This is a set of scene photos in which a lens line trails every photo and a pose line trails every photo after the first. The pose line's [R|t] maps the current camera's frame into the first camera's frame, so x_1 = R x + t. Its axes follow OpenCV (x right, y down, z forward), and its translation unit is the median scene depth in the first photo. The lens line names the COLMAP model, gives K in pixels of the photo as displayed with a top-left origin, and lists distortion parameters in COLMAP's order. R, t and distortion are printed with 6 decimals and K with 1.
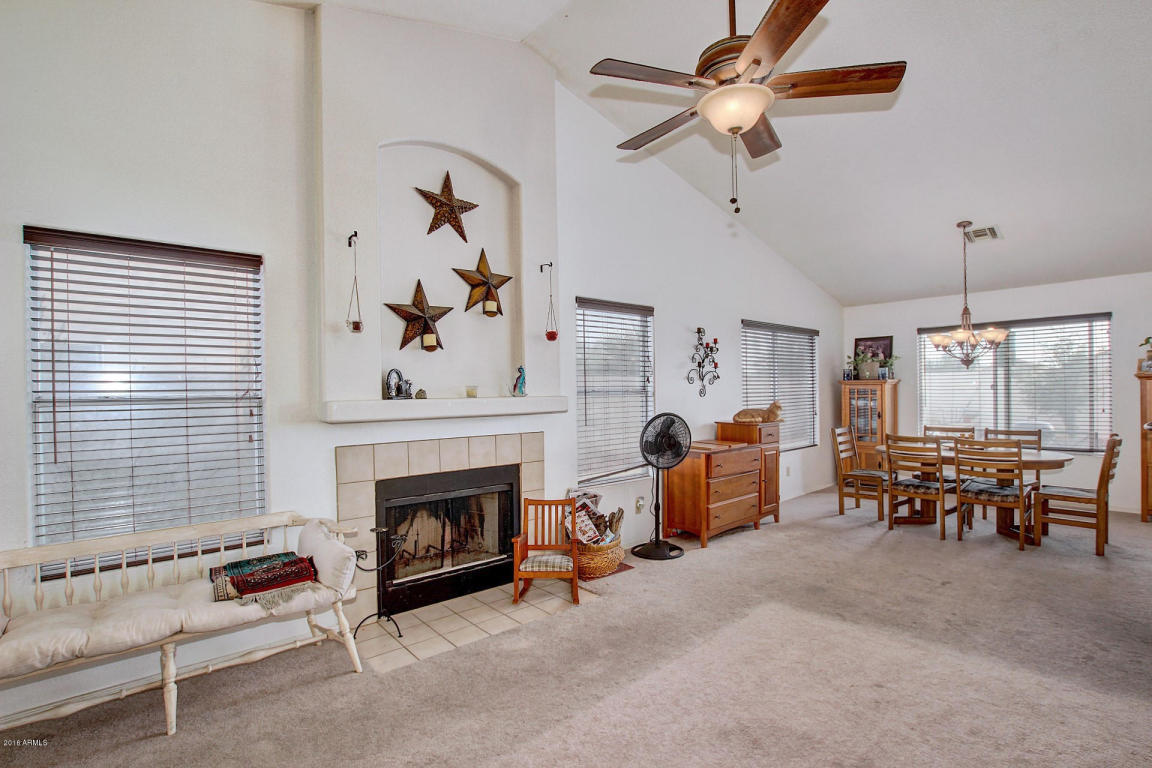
lens RADIAL K [[534.1, 0, 572.8], [0, 534.1, 393.5], [0, 0, 1]] dist [-0.038036, 0.006633]
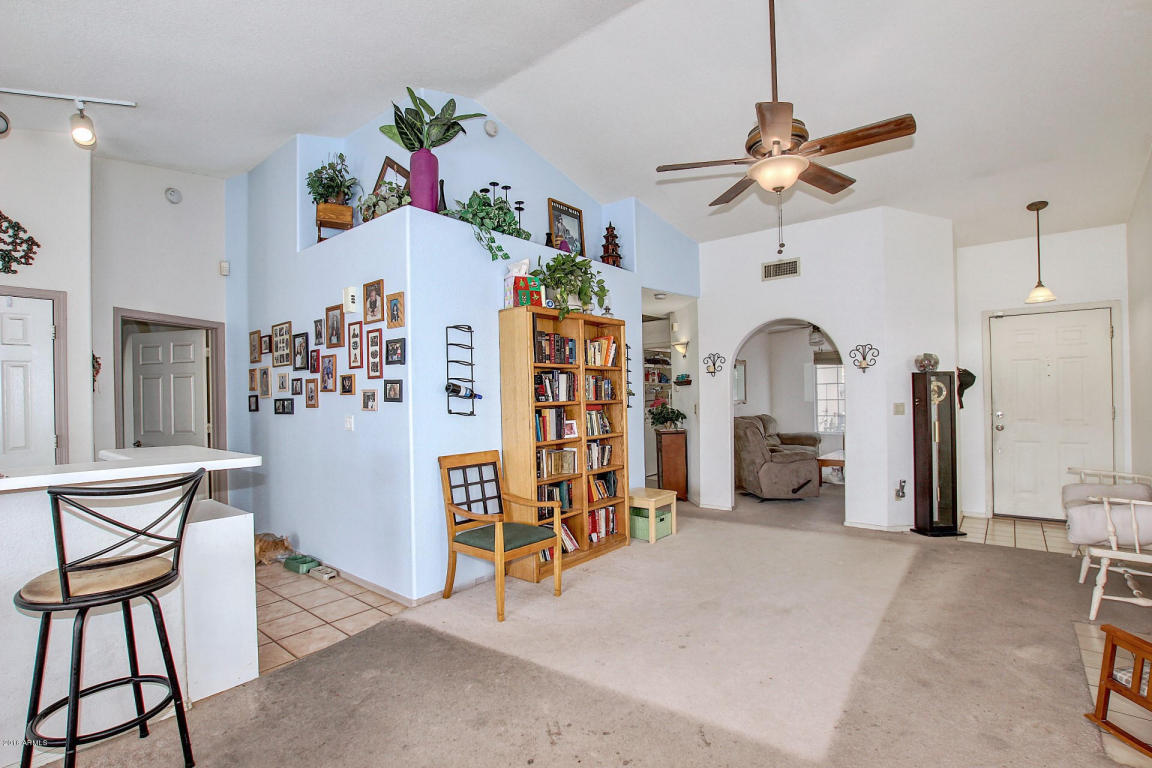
lens RADIAL K [[534.1, 0, 572.8], [0, 534.1, 393.5], [0, 0, 1]] dist [-0.038036, 0.006633]
pose [[-0.984394, 0.035870, -0.172285, 0.650455], [0.036146, 0.999345, 0.001533, -0.016410], [0.172227, -0.004718, -0.985046, 1.367241]]
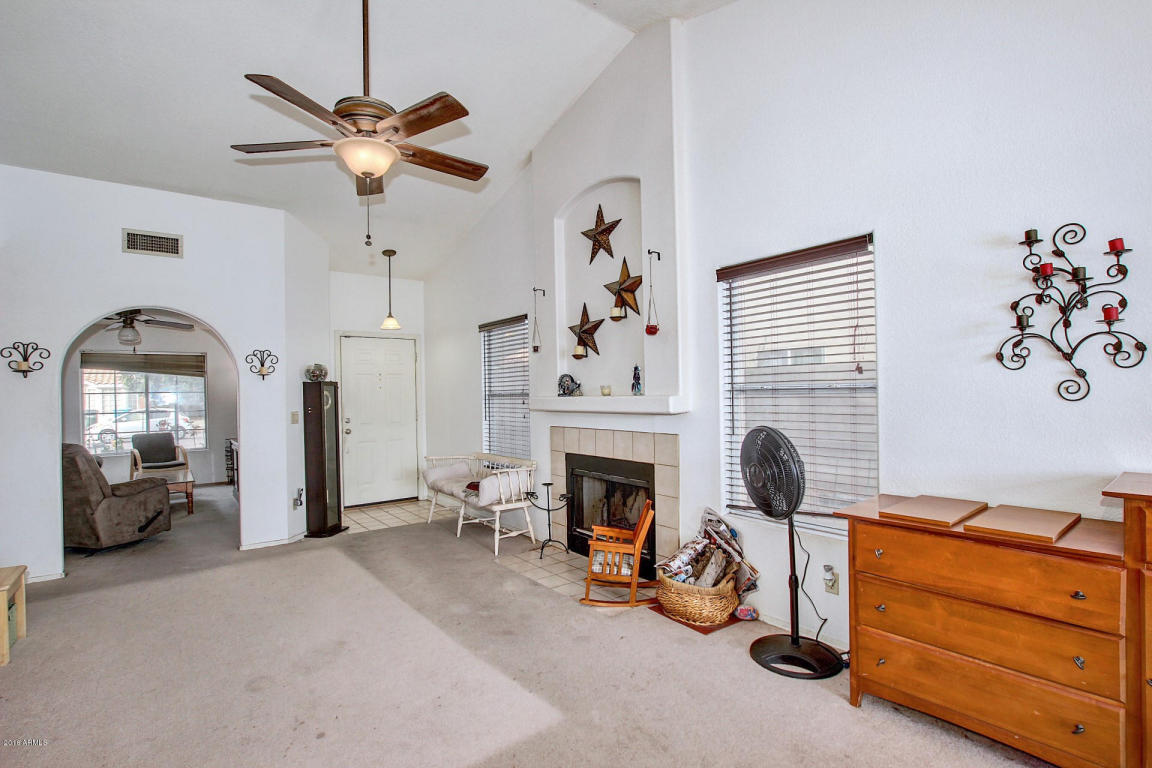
lens RADIAL K [[534.1, 0, 572.8], [0, 534.1, 393.5], [0, 0, 1]] dist [-0.038036, 0.006633]
pose [[-0.045526, 0.019638, -0.998770, 0.920363], [0.018175, 0.999658, 0.018827, -0.019140], [0.998798, -0.017295, -0.045867, 0.943047]]
